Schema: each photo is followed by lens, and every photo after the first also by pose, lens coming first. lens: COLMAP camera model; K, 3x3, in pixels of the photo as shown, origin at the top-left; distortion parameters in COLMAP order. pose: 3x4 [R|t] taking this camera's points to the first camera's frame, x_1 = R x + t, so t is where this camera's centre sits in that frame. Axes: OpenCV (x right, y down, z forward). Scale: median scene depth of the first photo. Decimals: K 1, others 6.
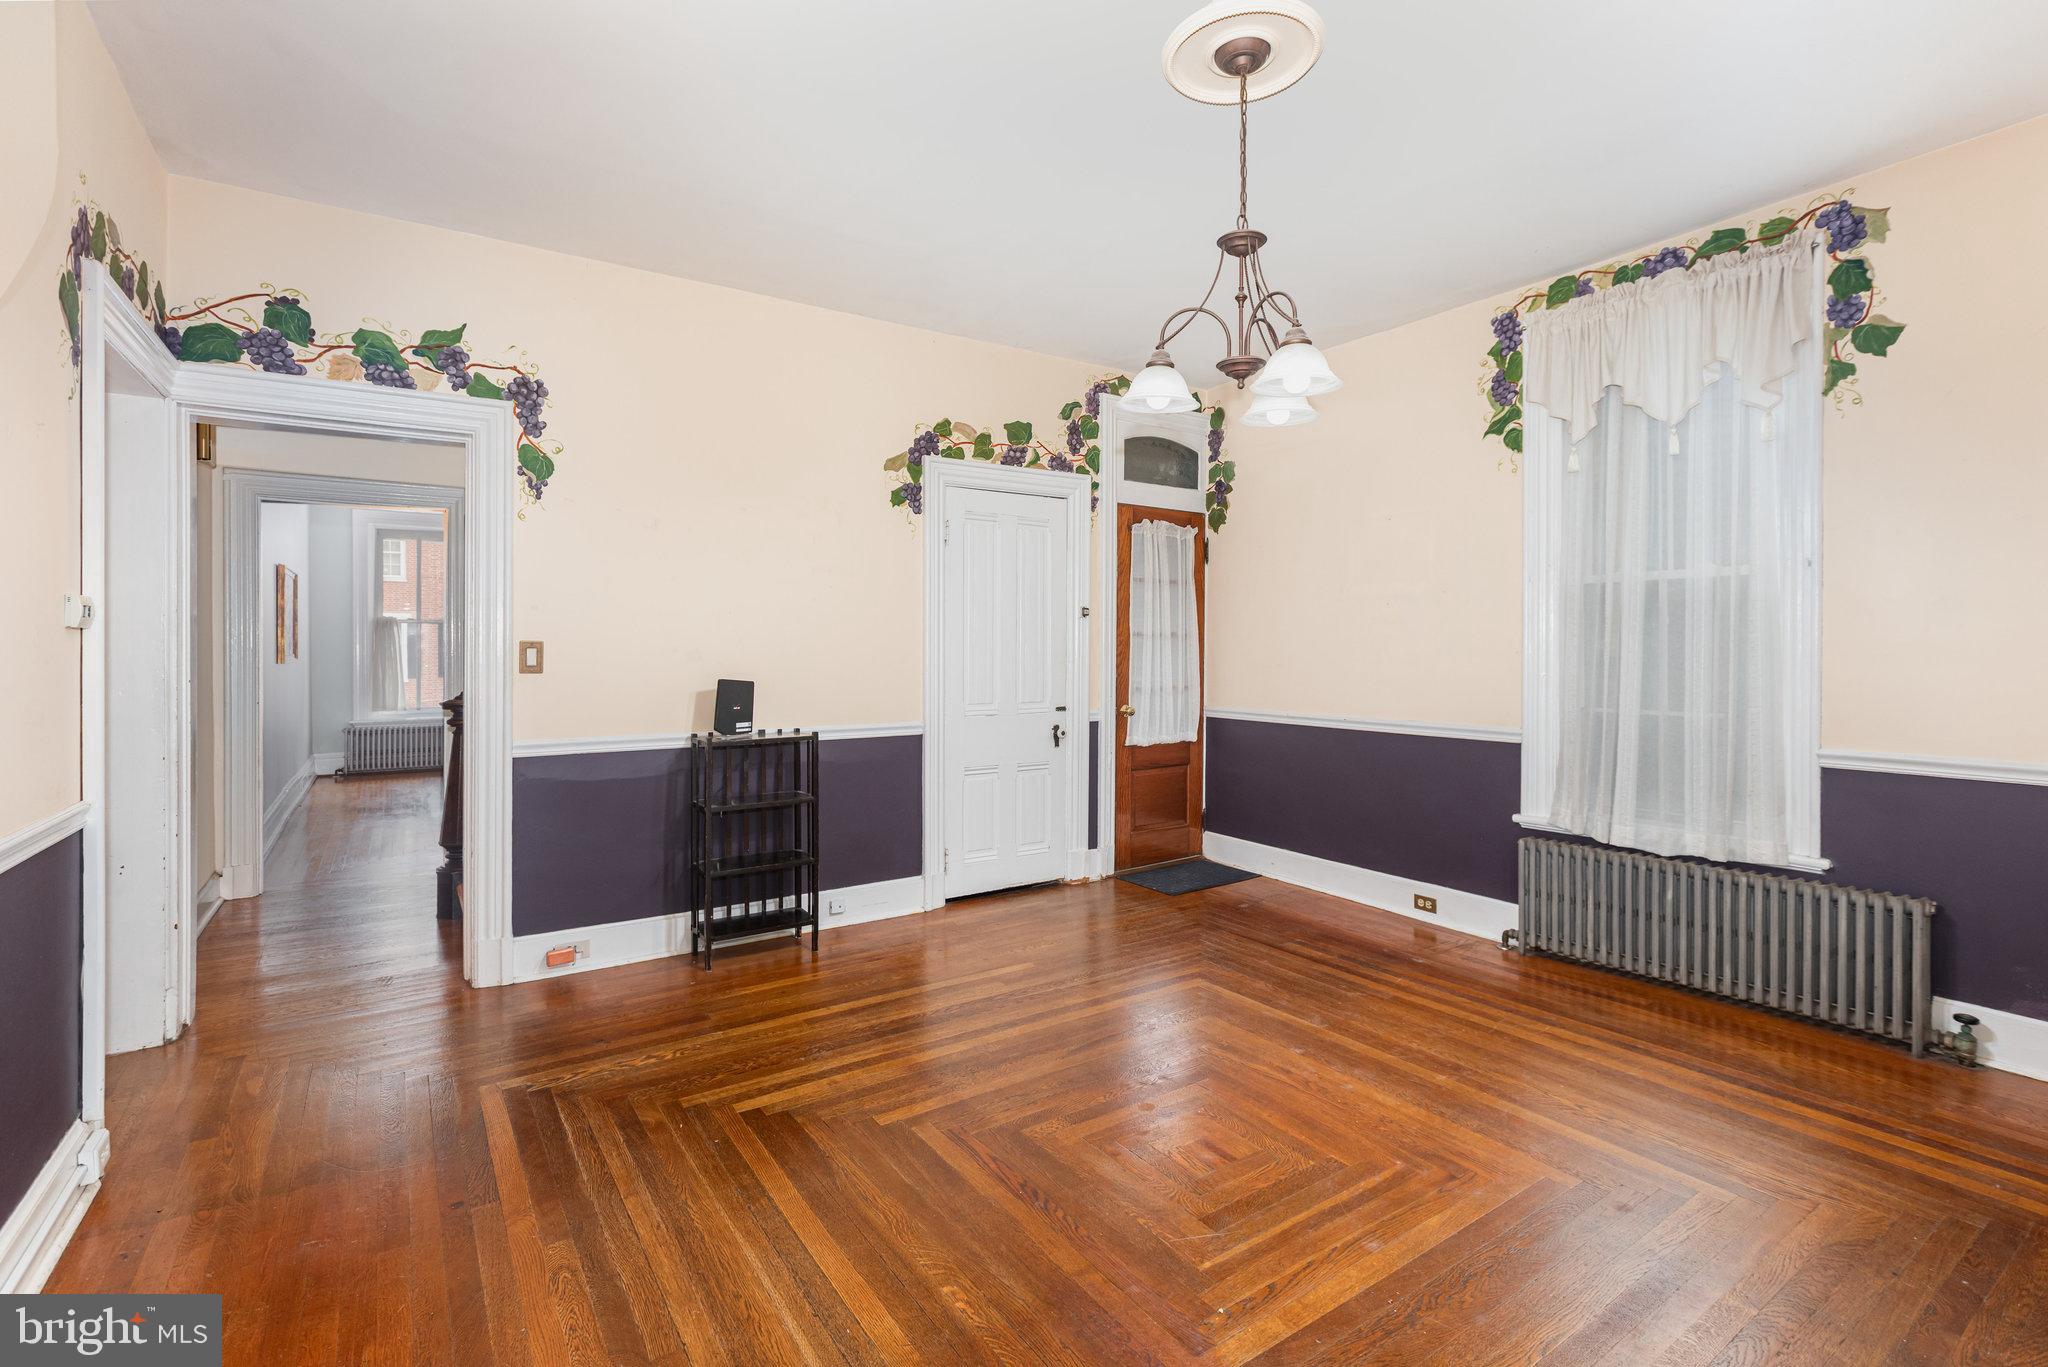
lens RADIAL K [[932.8, 0, 1051.5], [0, 932.8, 653.5], [0, 0, 1]] dist [0.003141, -0.000656]
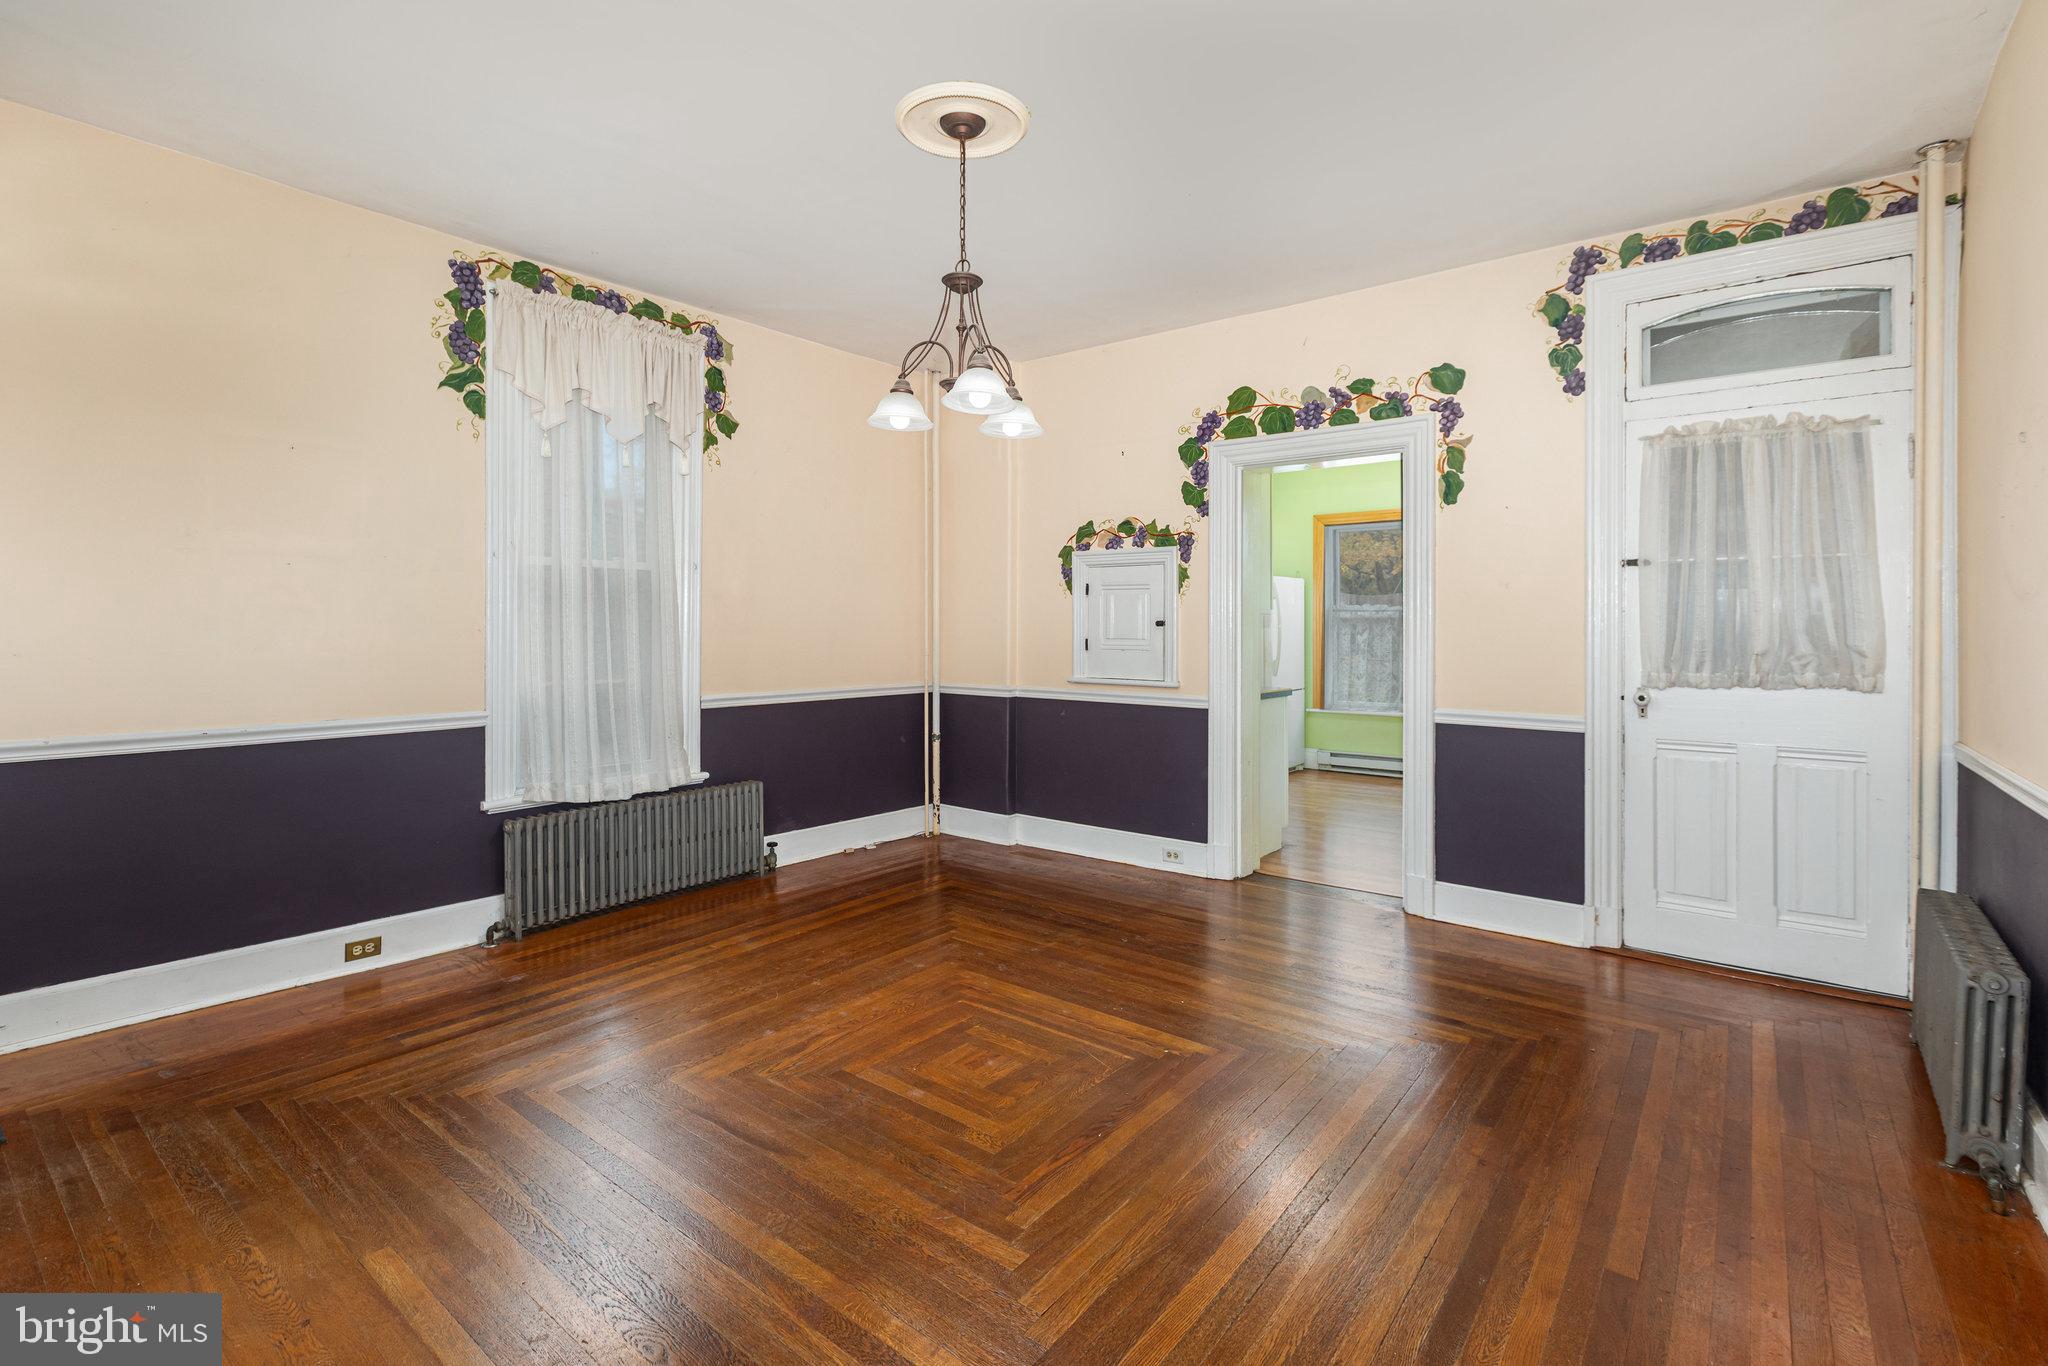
lens RADIAL K [[932.8, 0, 1004.7], [0, 932.8, 627.4], [0, 0, 1]] dist [0.003141, -0.000656]
pose [[-0.275686, 0.004181, 0.961239, -0.614974], [0.007205, 0.999971, -0.002283, 0.002206], [-0.961221, 0.006296, -0.275708, 0.839553]]
